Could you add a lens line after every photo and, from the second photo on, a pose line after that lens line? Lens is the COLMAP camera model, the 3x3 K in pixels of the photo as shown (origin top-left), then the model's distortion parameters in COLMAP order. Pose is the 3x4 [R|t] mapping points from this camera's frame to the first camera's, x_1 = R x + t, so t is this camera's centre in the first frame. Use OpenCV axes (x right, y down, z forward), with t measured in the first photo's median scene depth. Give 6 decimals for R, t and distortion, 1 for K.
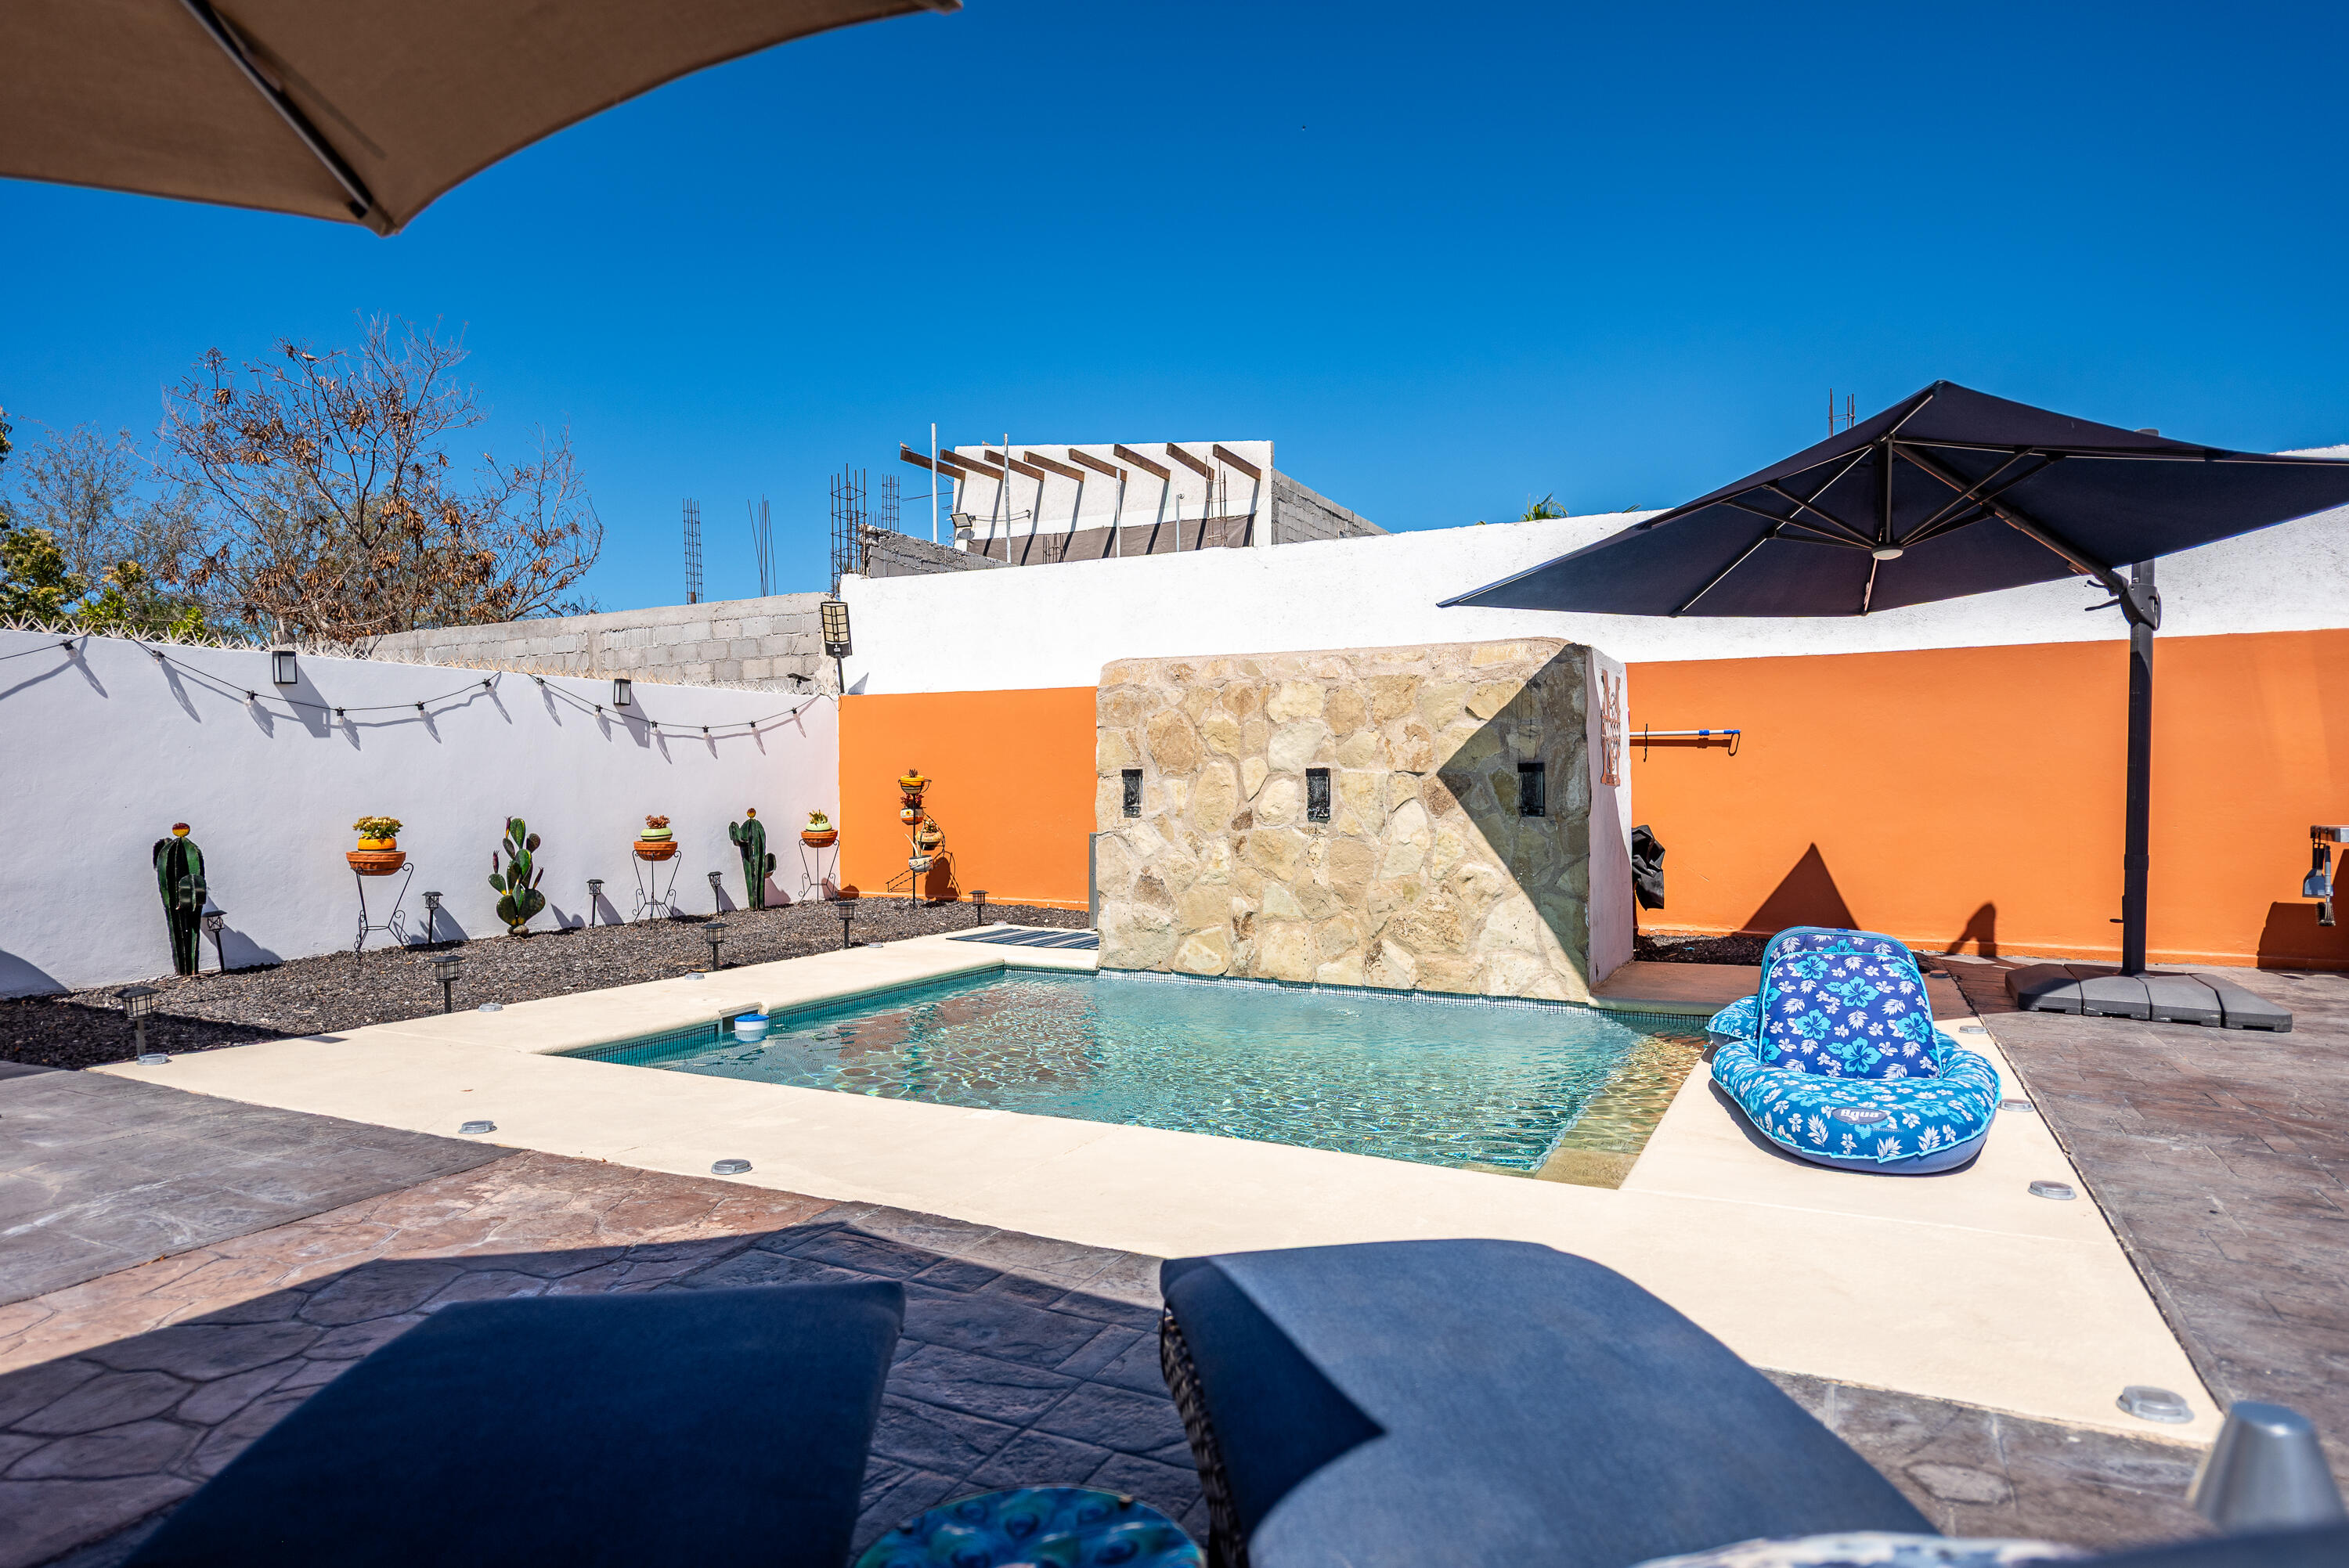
lens RADIAL K [[1325.4, 0, 1182.6], [0, 1325.4, 784.8], [0, 0, 1]] dist [0.030345, -0.019193]
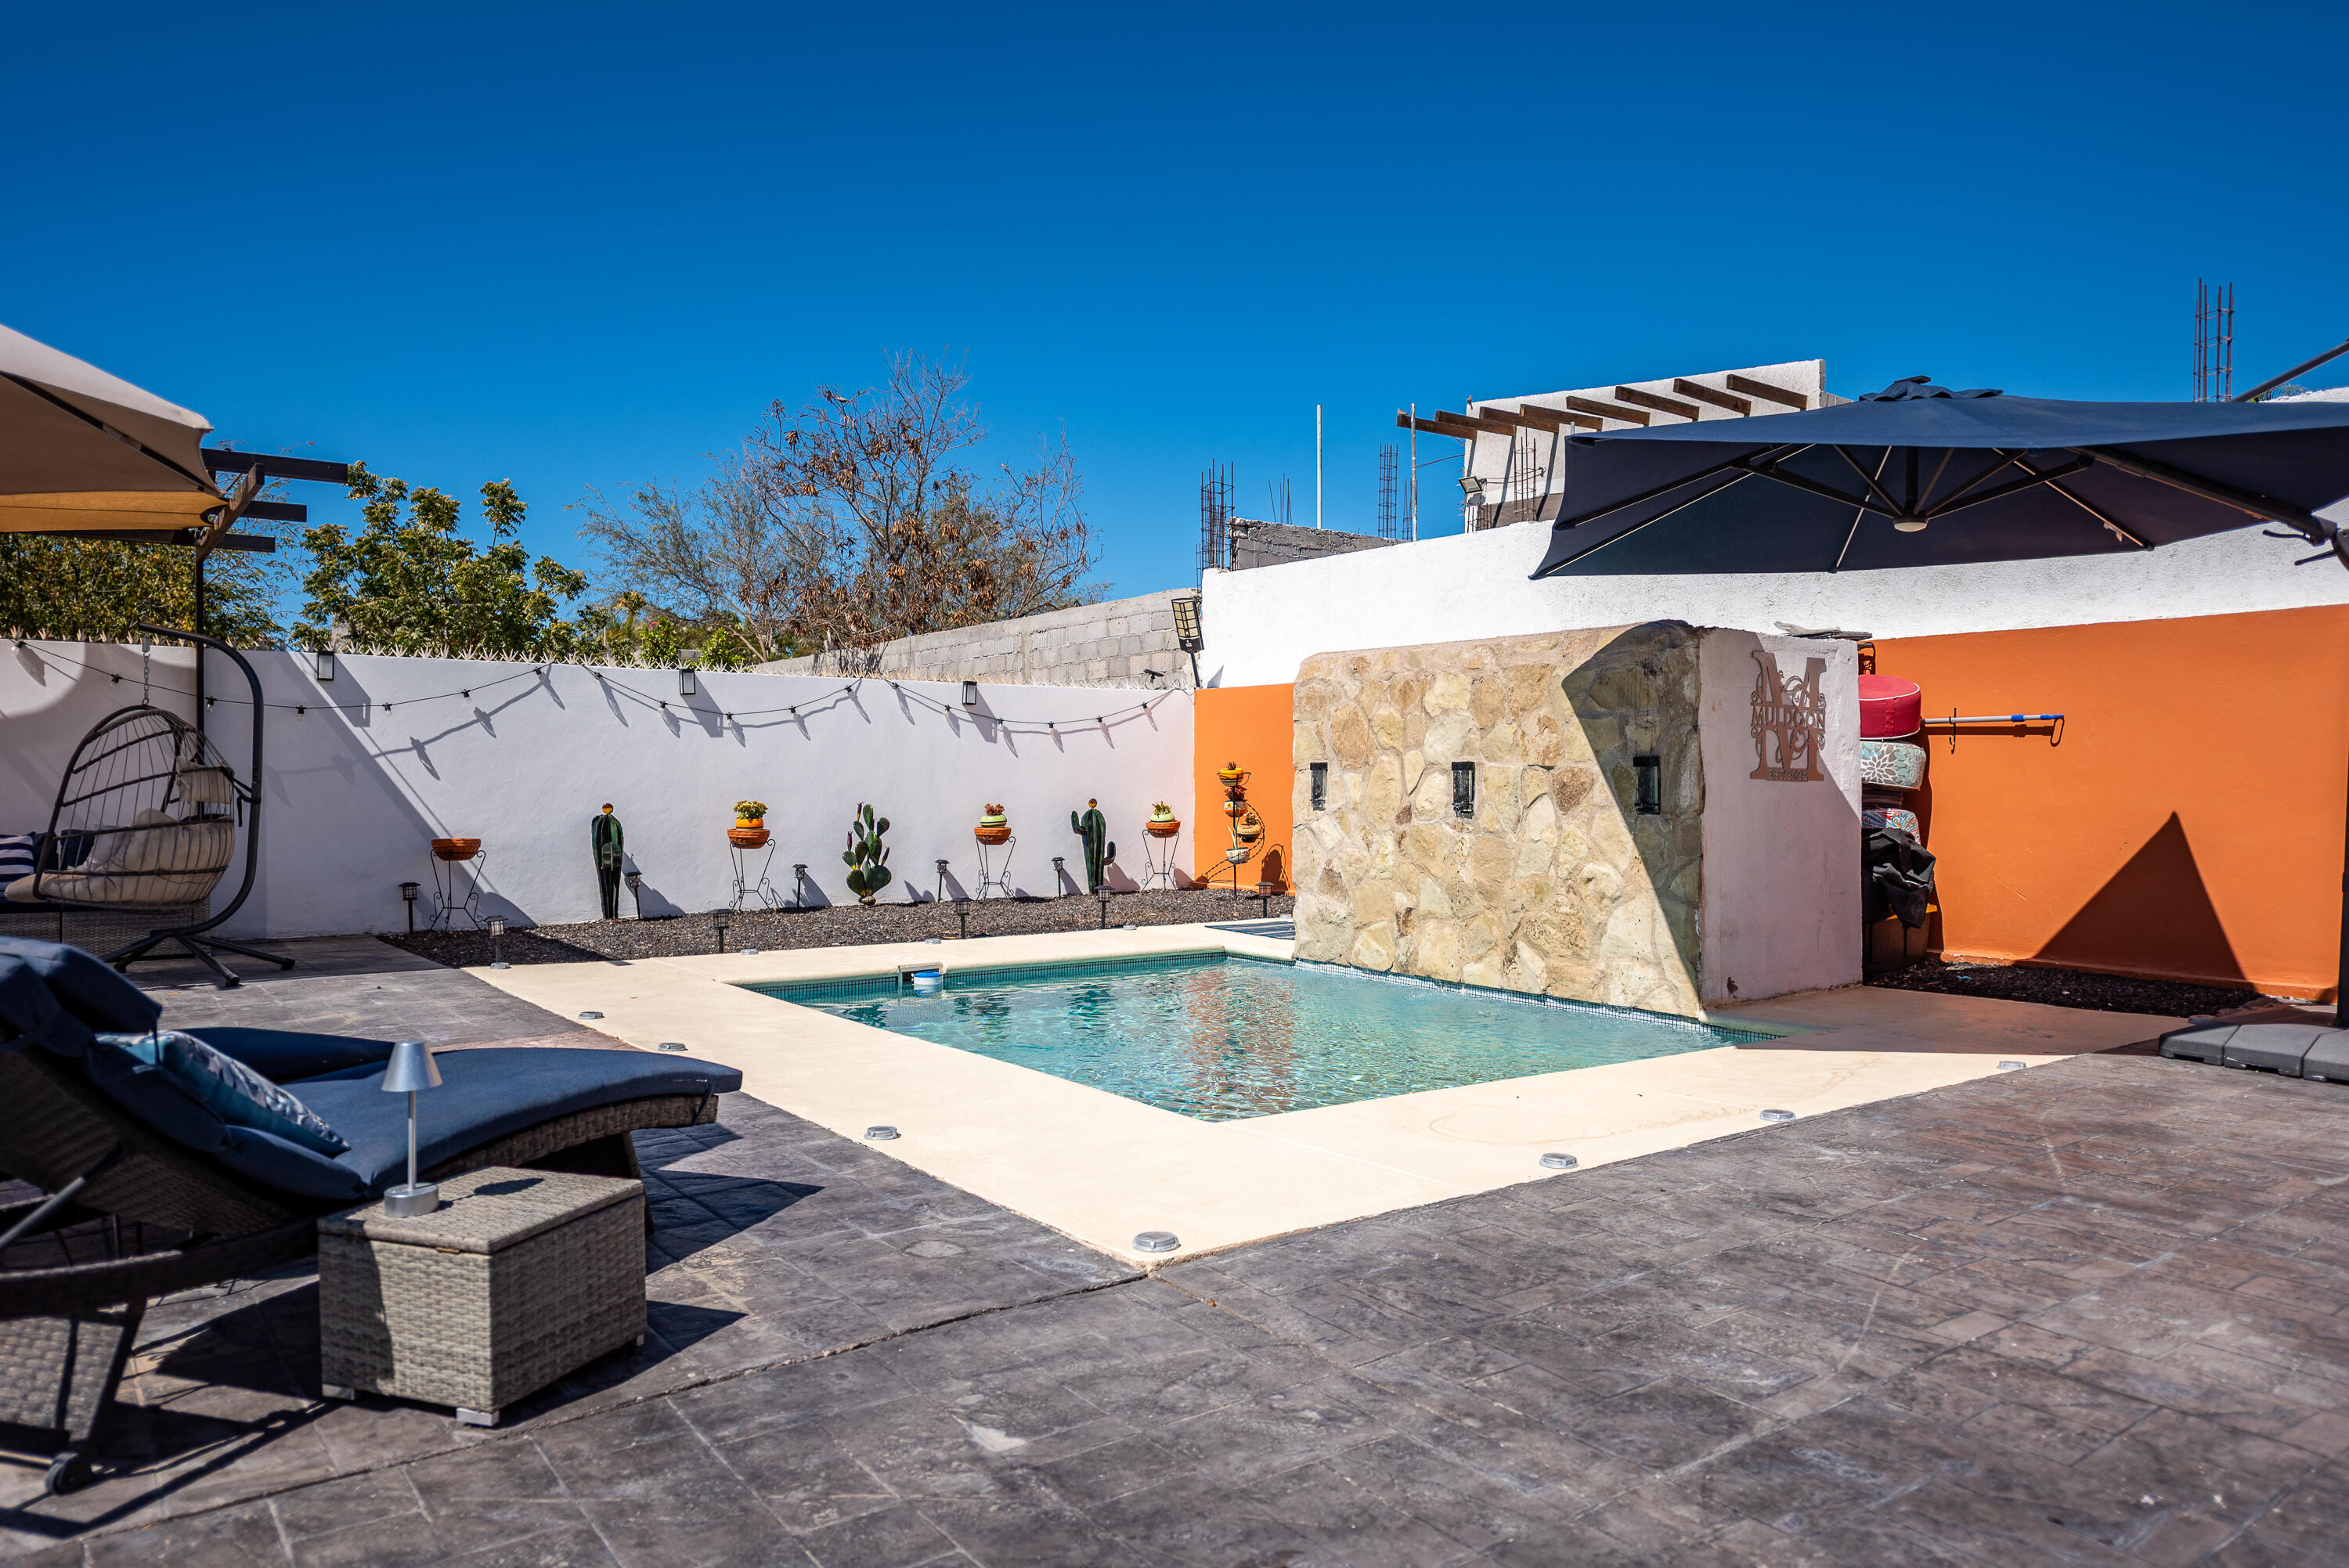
lens RADIAL K [[1561.2, 0, 1180.8], [0, 1561.2, 781.8], [0, 0, 1]] dist [0.044565, -0.047152]
pose [[0.891589, 0.006182, -0.452804, 0.417596], [-0.005215, 0.999981, 0.003382, -0.000705], [0.452816, -0.000654, 0.891604, -0.109922]]
